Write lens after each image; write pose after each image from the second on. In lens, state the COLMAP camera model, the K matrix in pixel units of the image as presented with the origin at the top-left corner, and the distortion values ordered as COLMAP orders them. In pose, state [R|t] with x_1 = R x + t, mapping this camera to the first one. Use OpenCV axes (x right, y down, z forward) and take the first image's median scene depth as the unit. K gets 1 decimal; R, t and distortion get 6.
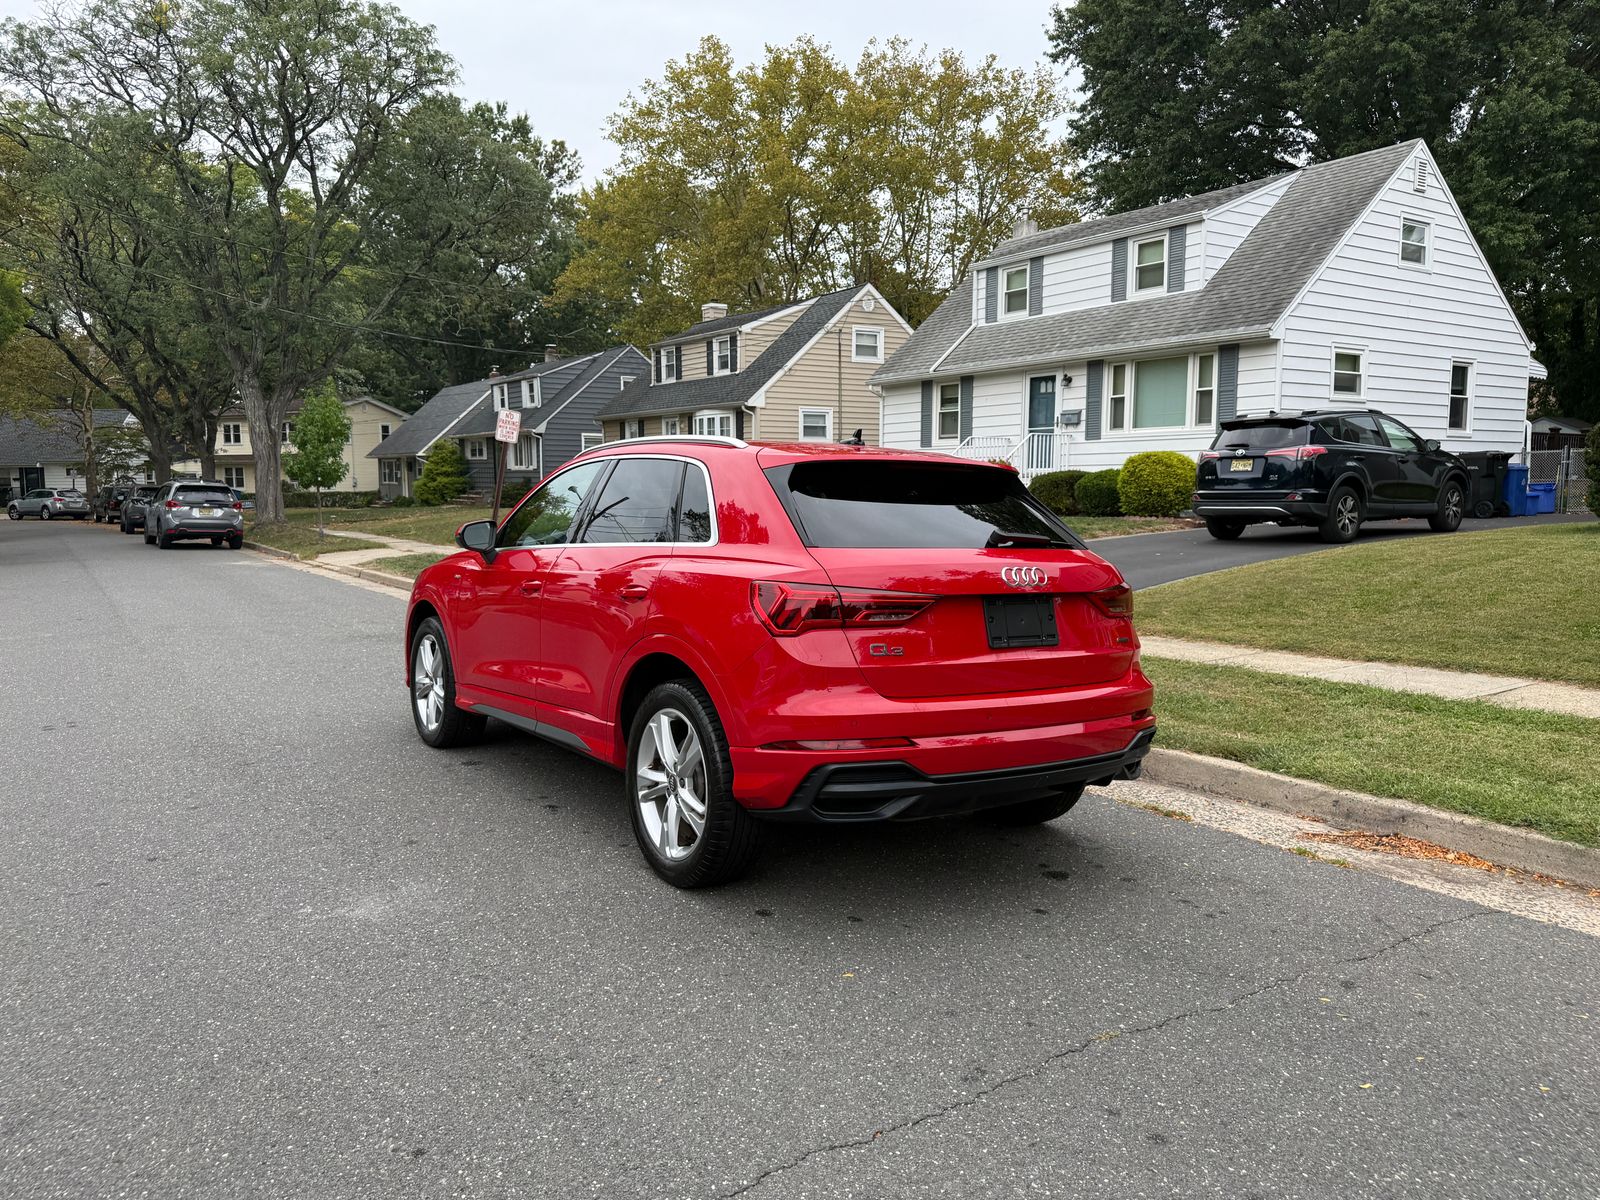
lens RADIAL K [[1113.5, 0, 802.0], [0, 1113.5, 655.9], [0, 0, 1]] dist [0.046921, -0.058534]
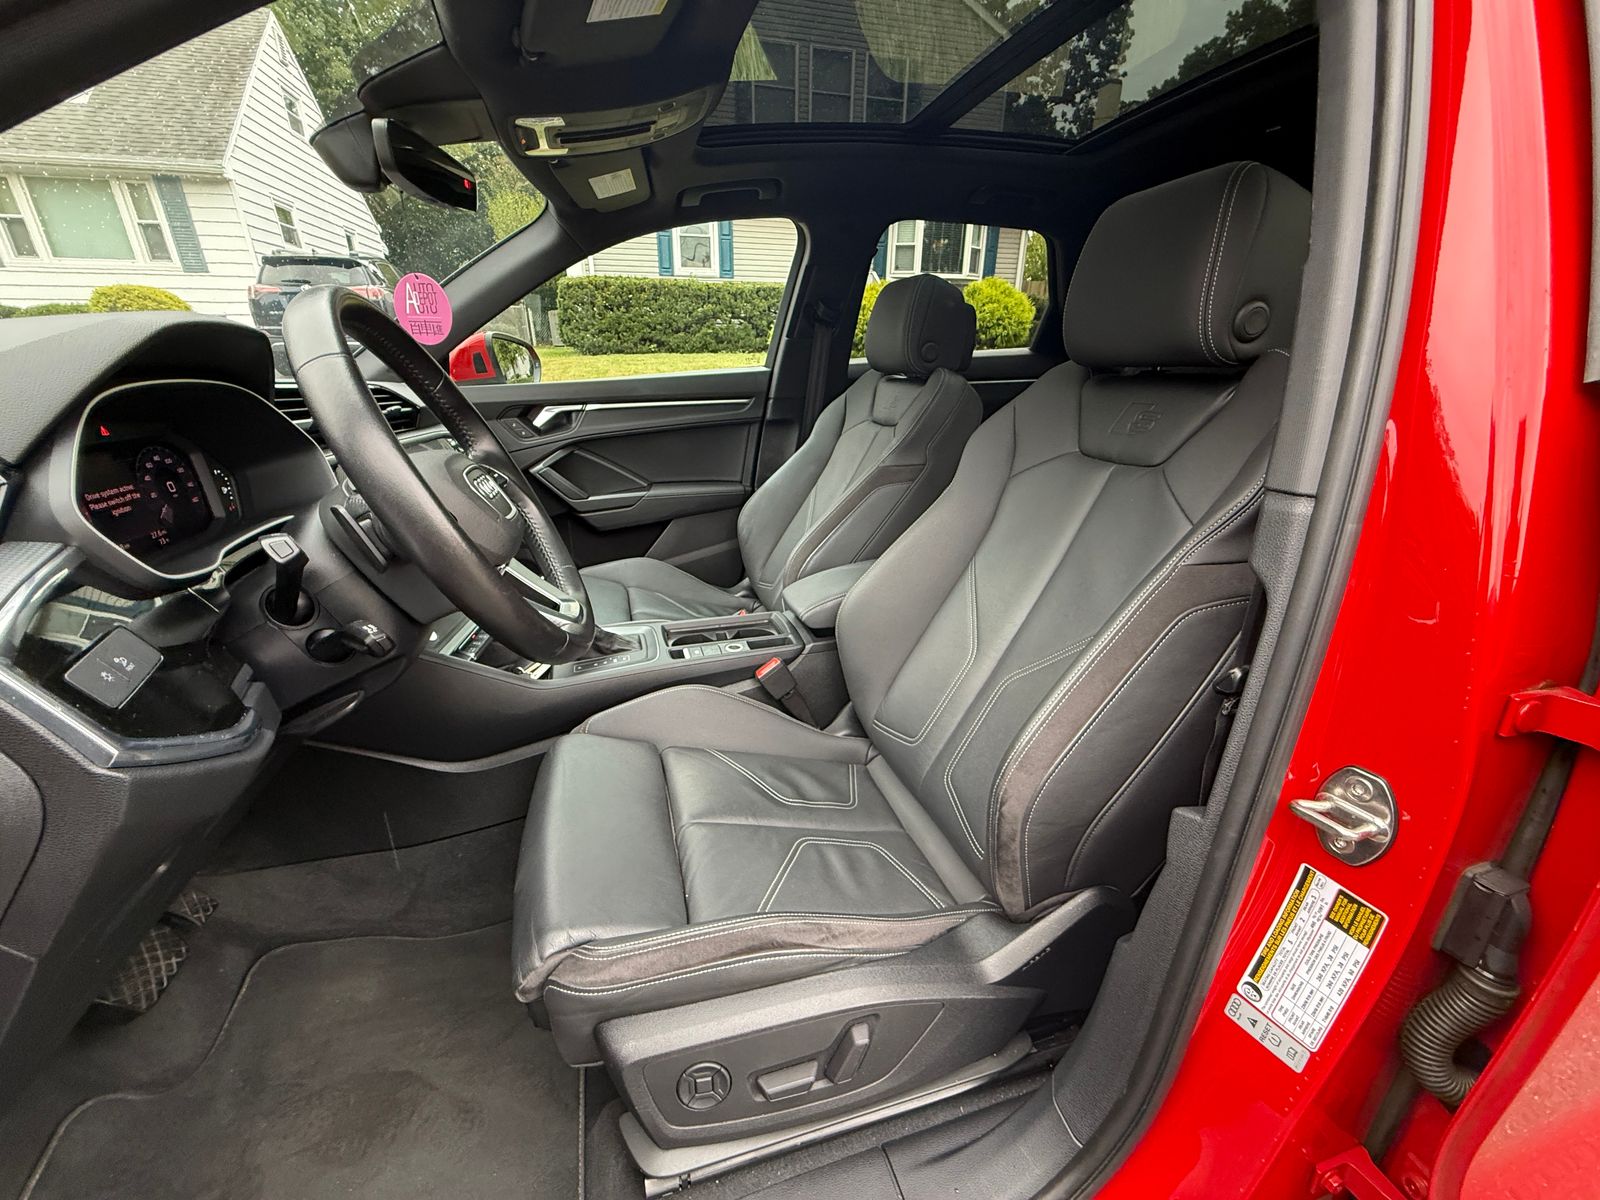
lens RADIAL K [[642.1, 0, 800.7], [0, 642.1, 604.6], [0, 0, 1]] dist [-0.013647, 0.002217]
pose [[0.306262, -0.363828, 0.879677, -0.073425], [0.137942, 0.931290, 0.337150, -0.024709], [-0.941900, 0.018088, 0.335406, 0.227260]]
